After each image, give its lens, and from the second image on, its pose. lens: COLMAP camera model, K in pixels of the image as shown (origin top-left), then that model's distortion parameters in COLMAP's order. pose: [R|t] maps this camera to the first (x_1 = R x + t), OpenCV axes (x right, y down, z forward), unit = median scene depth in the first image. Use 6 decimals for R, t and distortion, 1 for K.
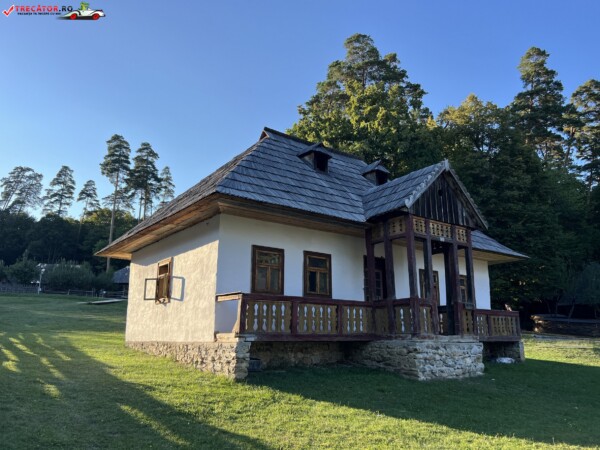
lens RADIAL K [[451.6, 0, 299.3], [0, 451.6, 226.6], [0, 0, 1]] dist [0.046661, -0.035371]
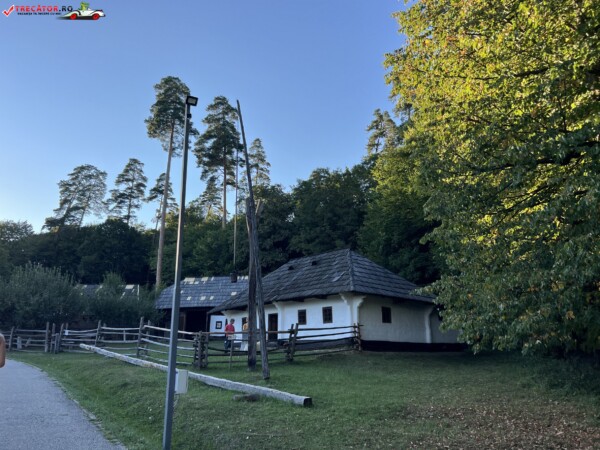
lens RADIAL K [[451.6, 0, 300.9], [0, 451.6, 225.1], [0, 0, 1]] dist [0.046661, -0.035371]
pose [[0.967063, -0.087230, -0.239123, -0.073263], [0.076171, 0.995570, -0.055122, 0.042304], [0.242872, 0.035092, 0.969423, 0.347028]]
